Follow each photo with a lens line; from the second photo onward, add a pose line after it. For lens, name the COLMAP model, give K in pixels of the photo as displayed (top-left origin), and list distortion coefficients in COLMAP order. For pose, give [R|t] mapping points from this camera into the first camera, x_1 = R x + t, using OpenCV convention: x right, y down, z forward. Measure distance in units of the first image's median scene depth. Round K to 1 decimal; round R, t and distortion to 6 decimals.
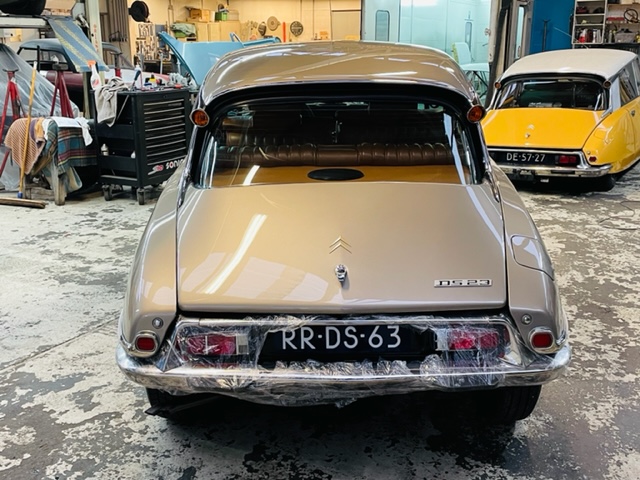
lens RADIAL K [[720.1, 0, 319.6], [0, 720.1, 239.6], [0, 0, 1]] dist [0.028353, 0.000000]
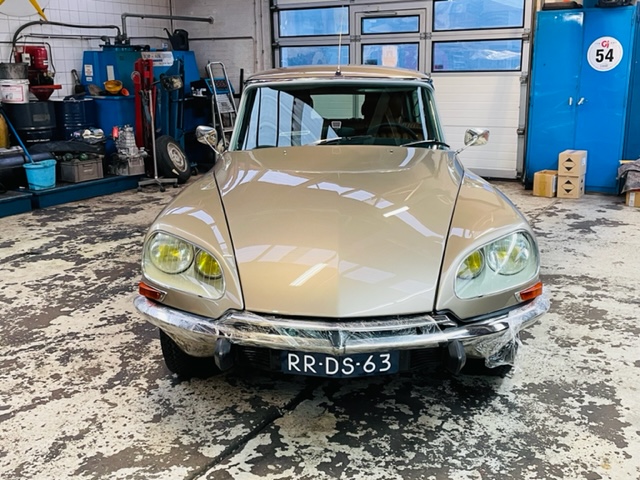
lens RADIAL K [[720.1, 0, 321.1], [0, 720.1, 239.6], [0, 0, 1]] dist [0.028353, 0.000000]
pose [[-0.999724, 0.012134, 0.020139, 0.024807], [0.020410, 0.873085, 0.487141, -0.530516], [-0.011672, 0.487417, -0.873091, 1.915716]]
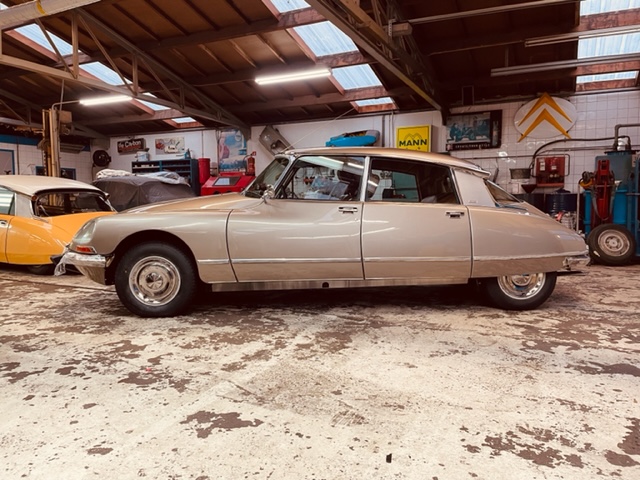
lens RADIAL K [[485.8, 0, 315.4], [0, 485.8, 239.0], [0, 0, 1]] dist [0.052403, -0.026290]
pose [[-0.044338, -0.076858, 0.996056, -1.026609], [0.264163, 0.960647, 0.085884, -0.161161], [-0.963458, 0.266929, -0.022290, 1.000889]]
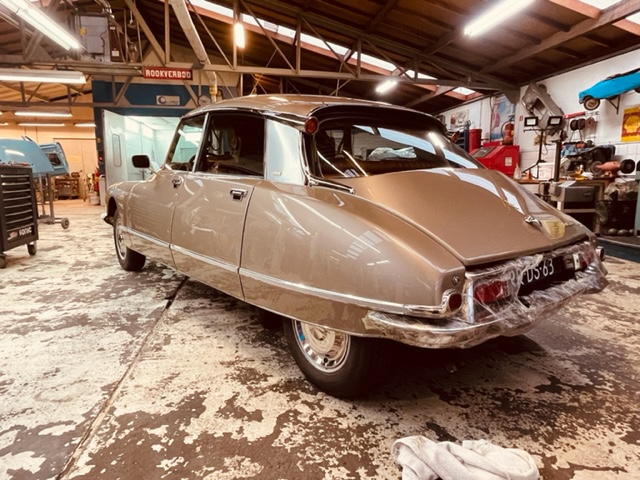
lens RADIAL K [[417.1, 0, 317.5], [0, 417.1, 240.1], [0, 0, 1]] dist [-0.004686, 0.000301]
pose [[0.786619, -0.091448, 0.610629, -0.368491], [0.158265, 0.985793, -0.056245, 0.029227], [-0.596811, 0.140885, 0.789917, 0.312550]]
